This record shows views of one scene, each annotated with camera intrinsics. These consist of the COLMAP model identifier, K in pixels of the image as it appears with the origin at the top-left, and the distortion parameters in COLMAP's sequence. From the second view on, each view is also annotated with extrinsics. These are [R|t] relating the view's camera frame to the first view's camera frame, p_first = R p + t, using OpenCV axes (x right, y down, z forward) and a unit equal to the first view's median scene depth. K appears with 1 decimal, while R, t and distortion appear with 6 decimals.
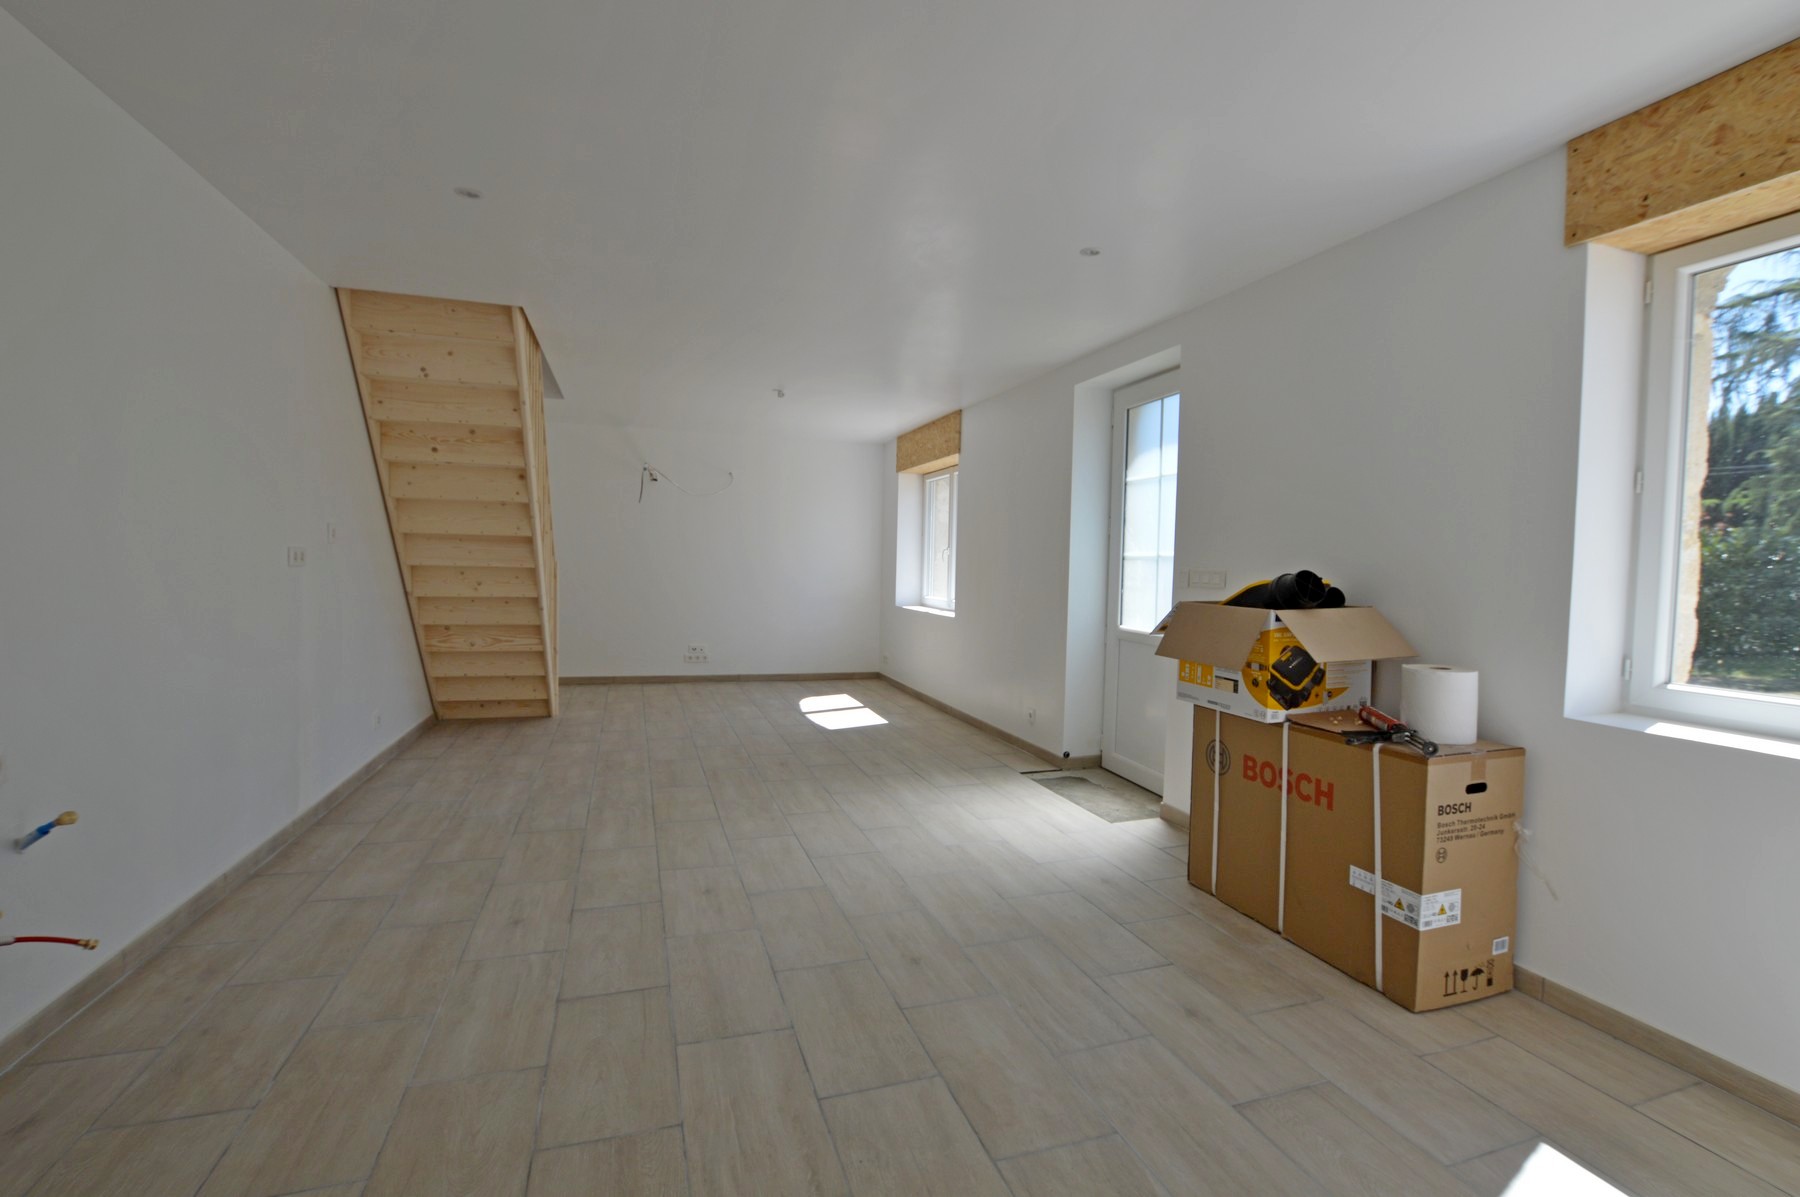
lens RADIAL K [[810.2, 0, 900.0], [0, 810.2, 598.5], [0, 0, 1]] dist [-0.000670, -0.000169]
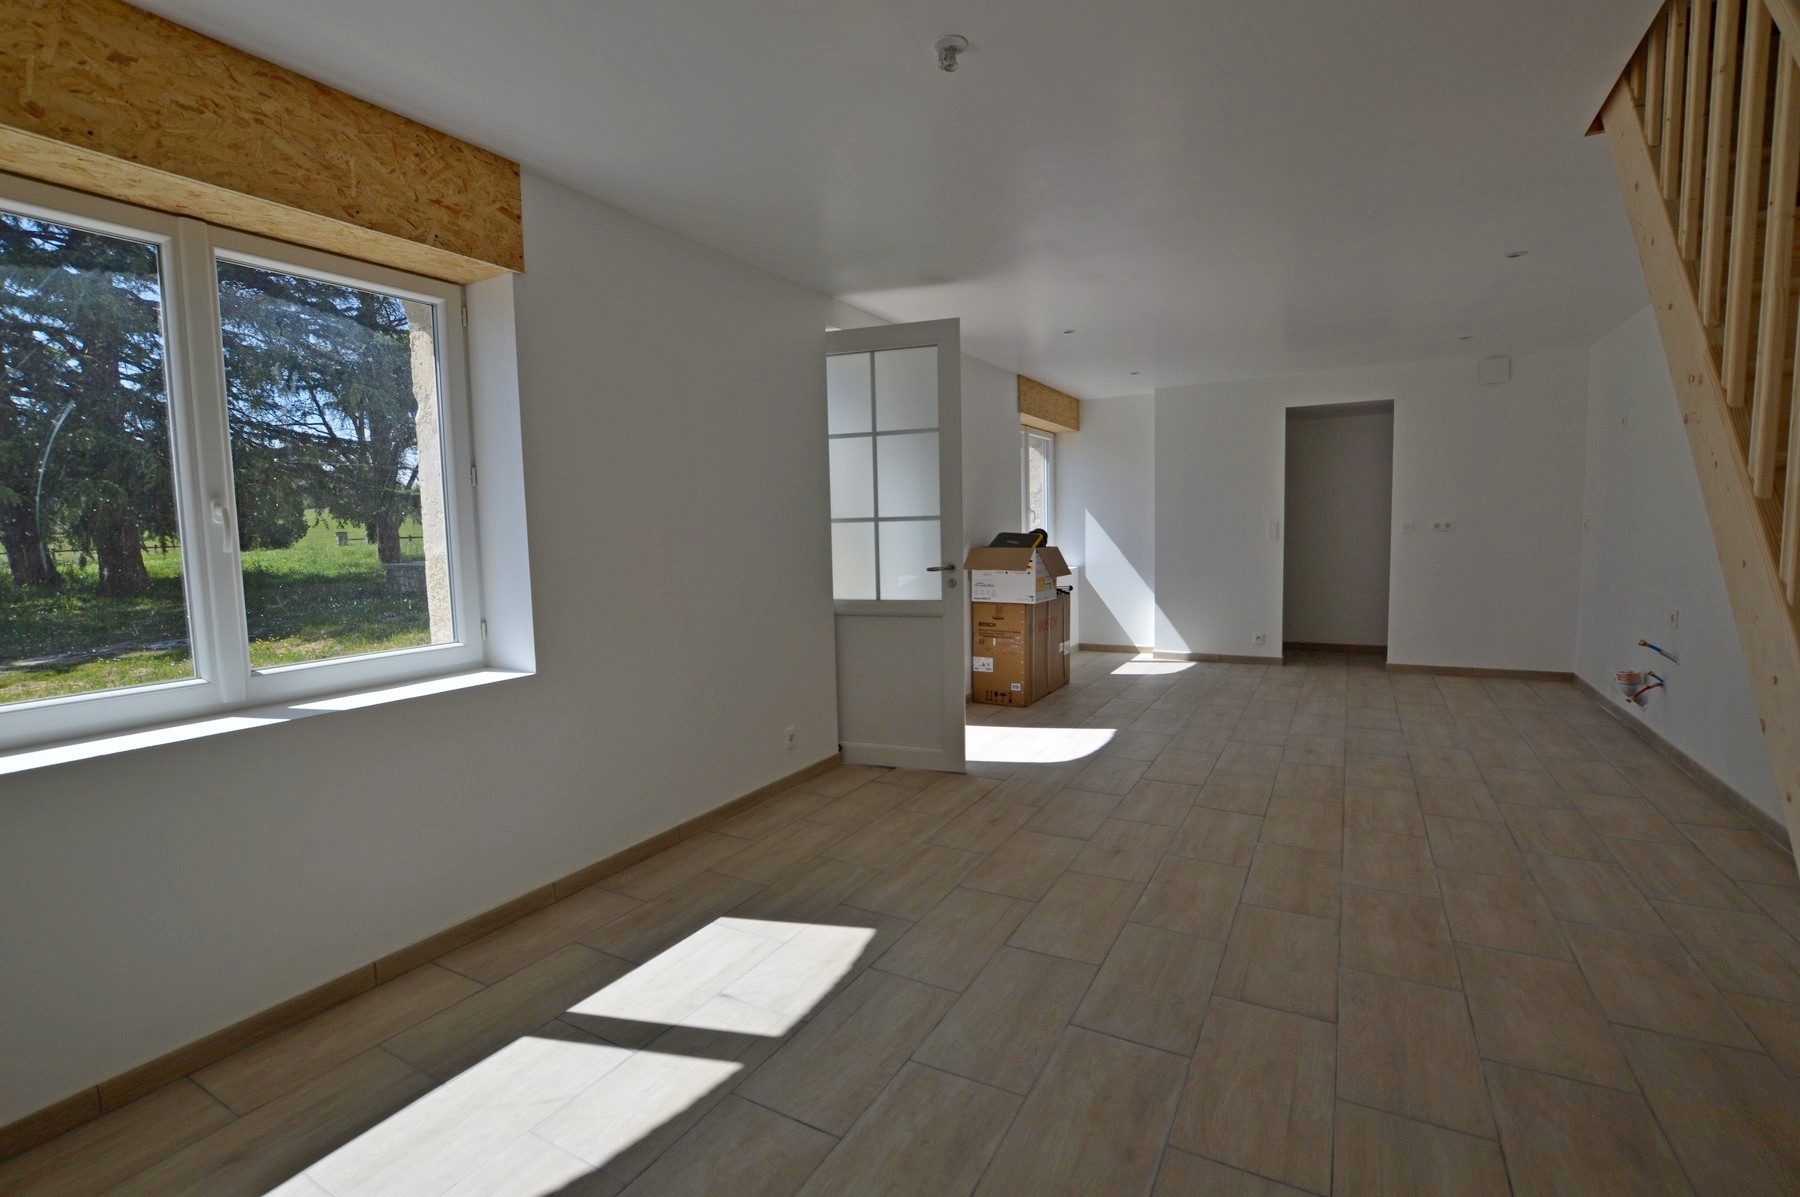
lens RADIAL K [[810.2, 0, 900.0], [0, 810.2, 598.5], [0, 0, 1]] dist [-0.000670, -0.000169]
pose [[-0.676703, -0.079175, 0.731986, -0.678483], [0.032525, 0.990016, 0.137153, -0.125225], [-0.735537, 0.116620, -0.667372, 2.151075]]
